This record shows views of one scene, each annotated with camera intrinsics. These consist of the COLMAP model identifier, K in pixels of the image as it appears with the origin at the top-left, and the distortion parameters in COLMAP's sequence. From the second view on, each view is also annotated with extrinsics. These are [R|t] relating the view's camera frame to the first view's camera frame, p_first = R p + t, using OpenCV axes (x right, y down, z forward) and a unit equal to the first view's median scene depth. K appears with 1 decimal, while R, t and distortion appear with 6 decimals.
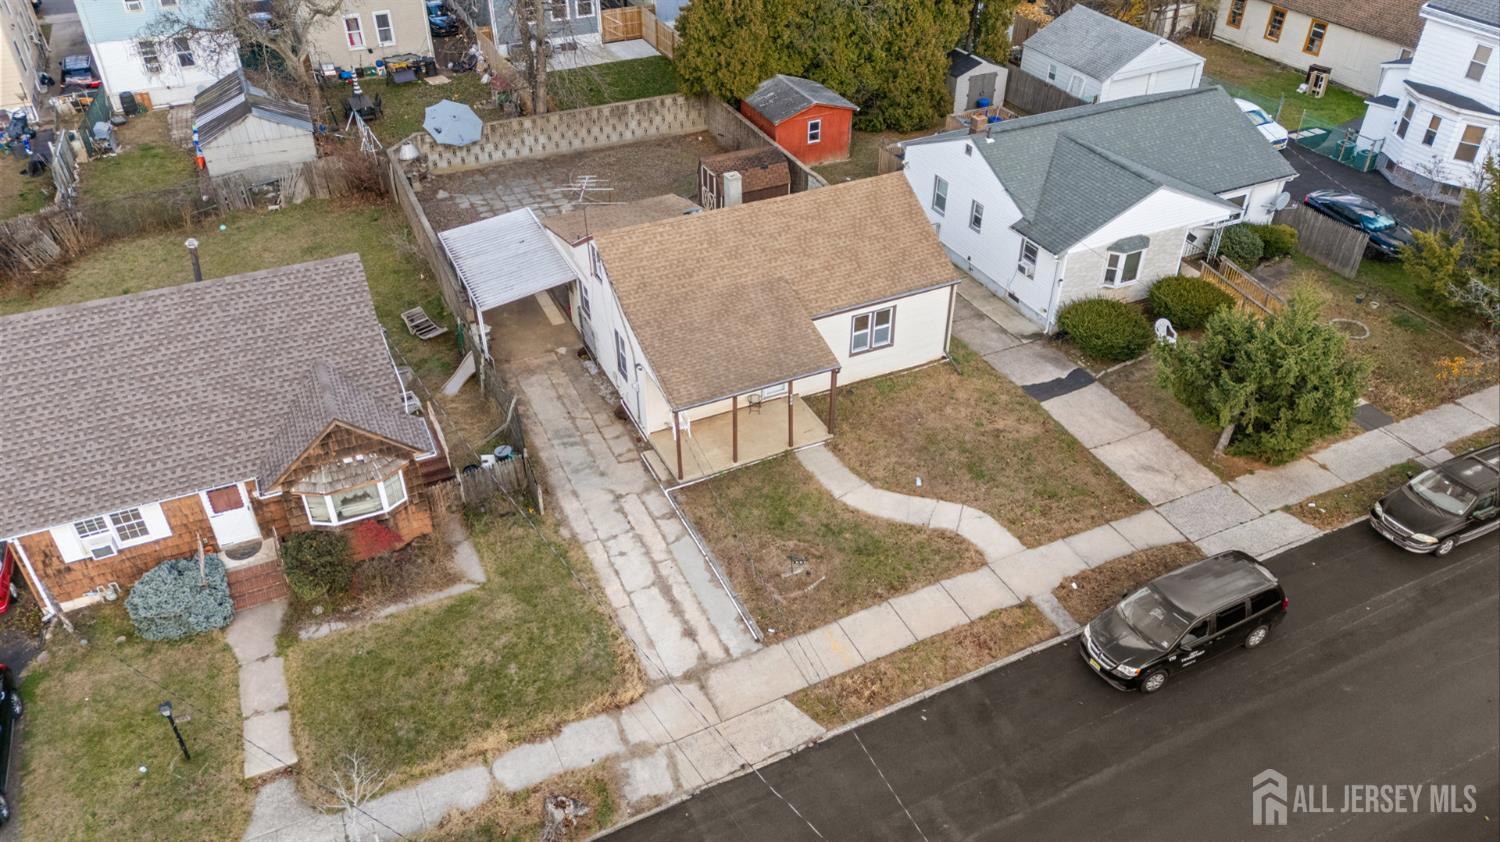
lens RADIAL K [[1112.2, 0, 748.9], [0, 1112.2, 392.5], [0, 0, 1]] dist [0.096833, -0.115498]
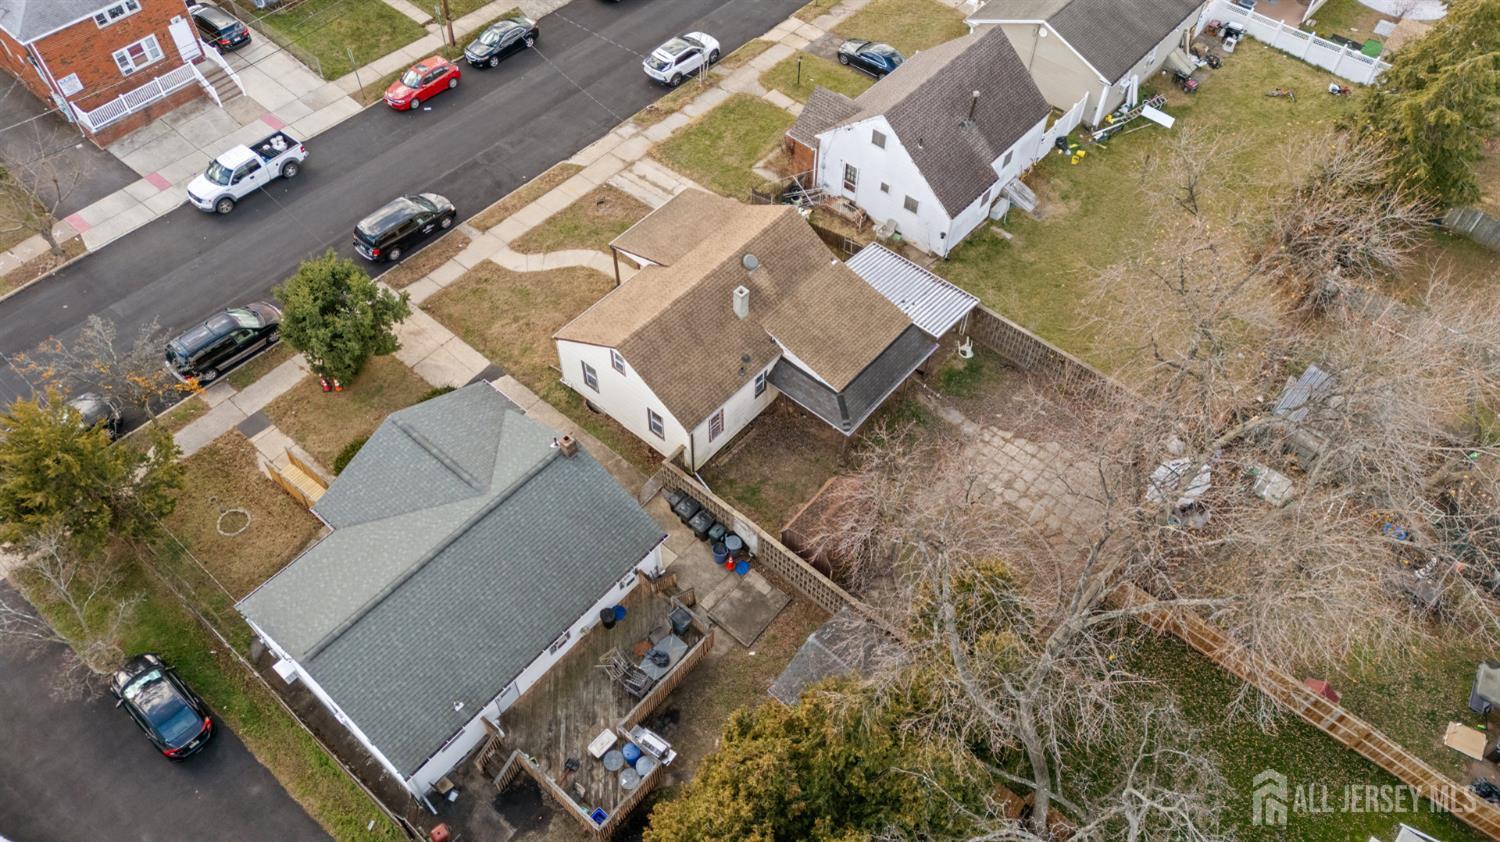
lens RADIAL K [[1112.2, 0, 748.9], [0, 1112.2, 392.5], [0, 0, 1]] dist [0.096833, -0.115498]
pose [[-0.911279, 0.314595, -0.265710, 0.373415], [-0.241365, 0.114734, 0.963628, -1.504246], [0.333638, 0.942267, -0.028623, 1.267466]]
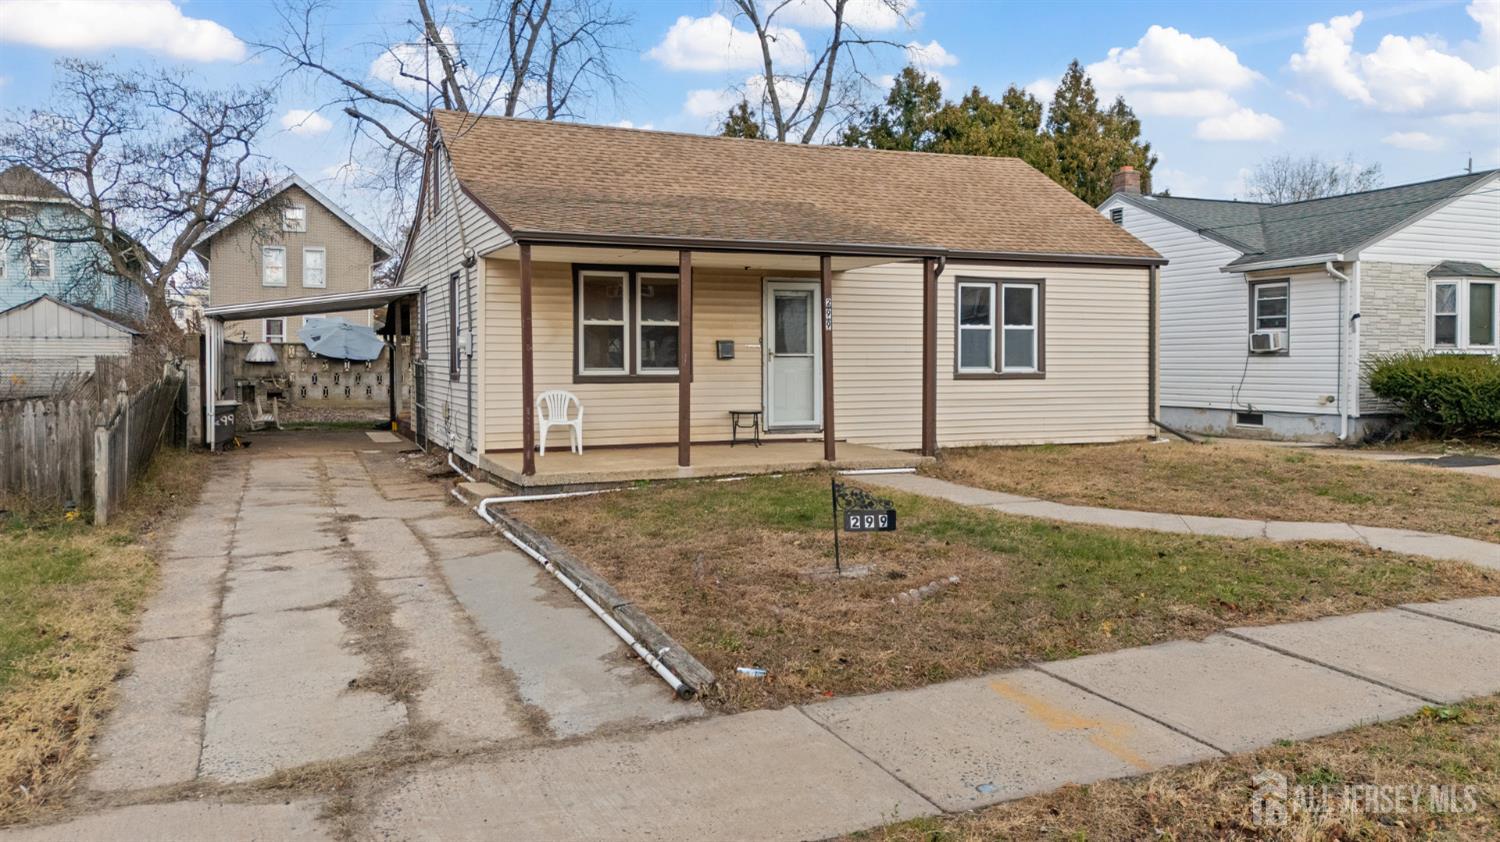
lens RADIAL K [[1115.0, 0, 742.9], [0, 1115.0, 378.2], [0, 0, 1]] dist [0.082731, -0.114035]
pose [[0.999129, 0.006457, -0.041234, 0.023365], [-0.028242, 0.832012, -0.554039, 0.244689], [0.030730, 0.554721, 0.831469, 0.655944]]
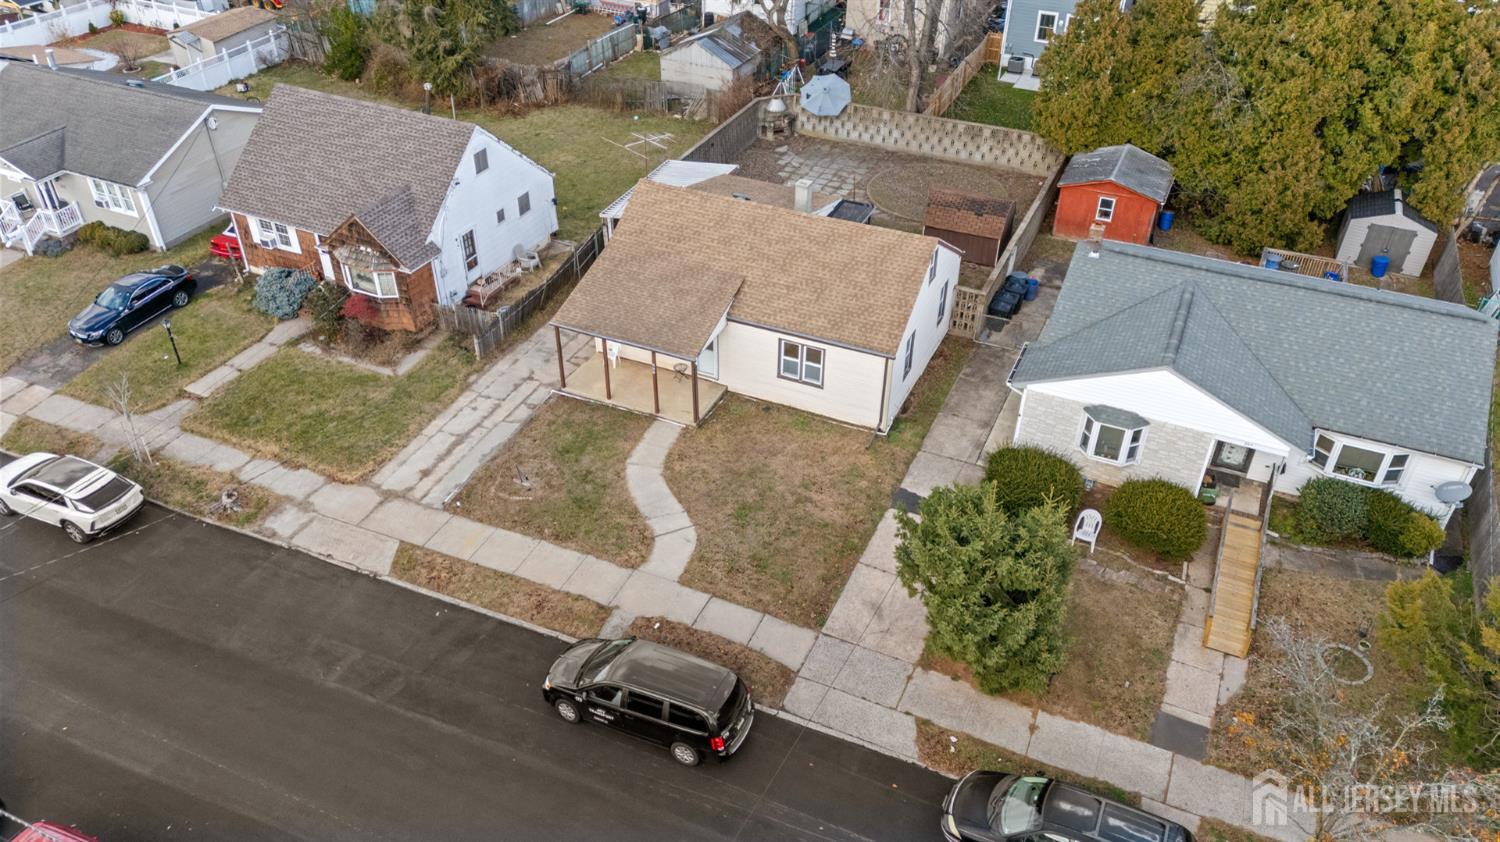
lens RADIAL K [[1112.2, 0, 748.9], [0, 1112.2, 392.5], [0, 0, 1]] dist [0.096833, -0.115498]
pose [[0.648965, 0.437347, -0.622553, 0.769804], [-0.439137, 0.883526, 0.162914, -0.187493], [0.621291, 0.167660, 0.765433, 0.217195]]
